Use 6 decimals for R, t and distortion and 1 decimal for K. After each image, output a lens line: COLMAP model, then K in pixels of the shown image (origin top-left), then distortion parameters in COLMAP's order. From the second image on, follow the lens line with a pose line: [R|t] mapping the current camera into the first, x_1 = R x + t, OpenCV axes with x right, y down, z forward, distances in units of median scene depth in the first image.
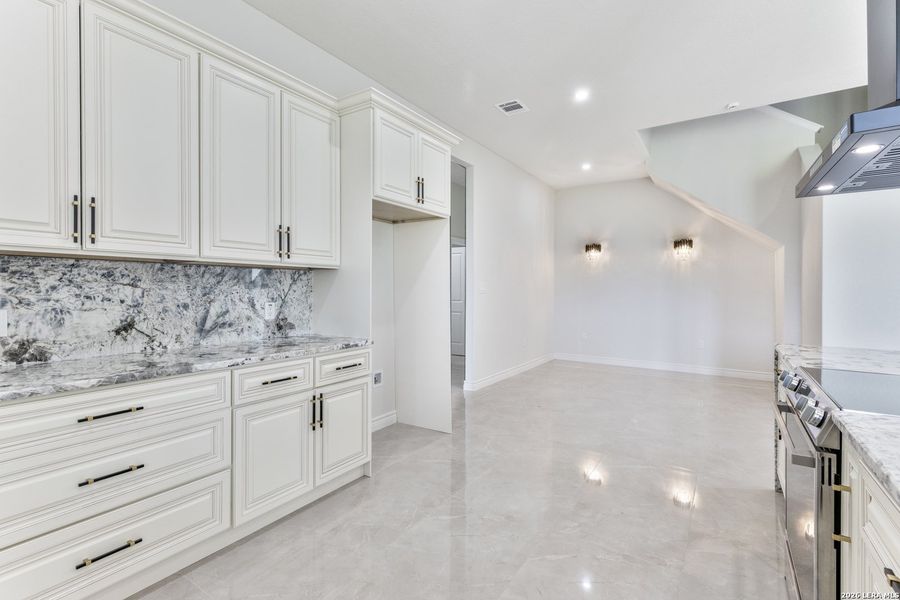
lens RADIAL K [[422.1, 0, 451.9], [0, 422.1, 294.5], [0, 0, 1]] dist [0.004121, 0.000438]
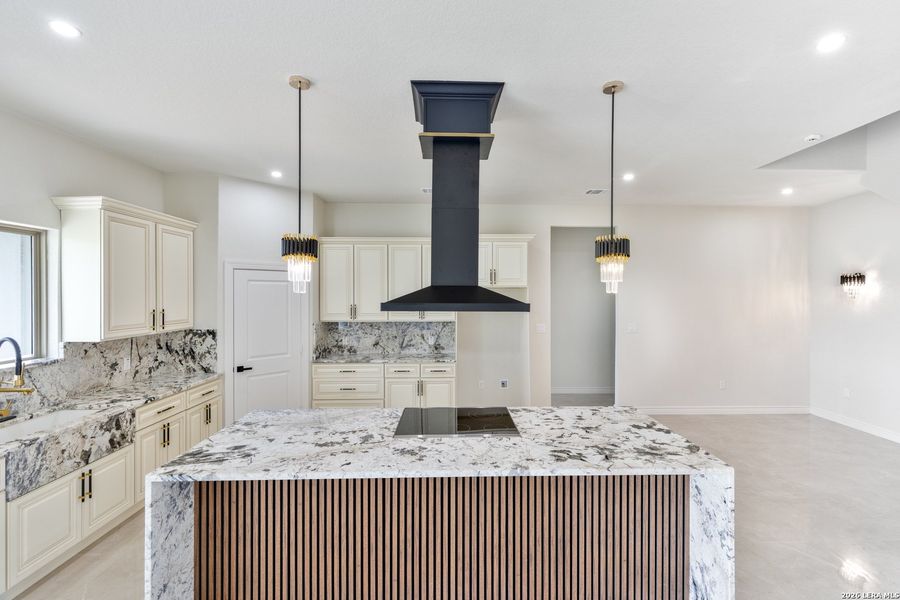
lens RADIAL K [[422.1, 0, 452.4], [0, 422.1, 297.6], [0, 0, 1]] dist [0.004121, 0.000438]
pose [[0.544070, 0.007161, -0.839009, 1.593495], [-0.003595, 0.999974, 0.006204, -0.214047], [0.839032, -0.000360, 0.544082, -0.092997]]
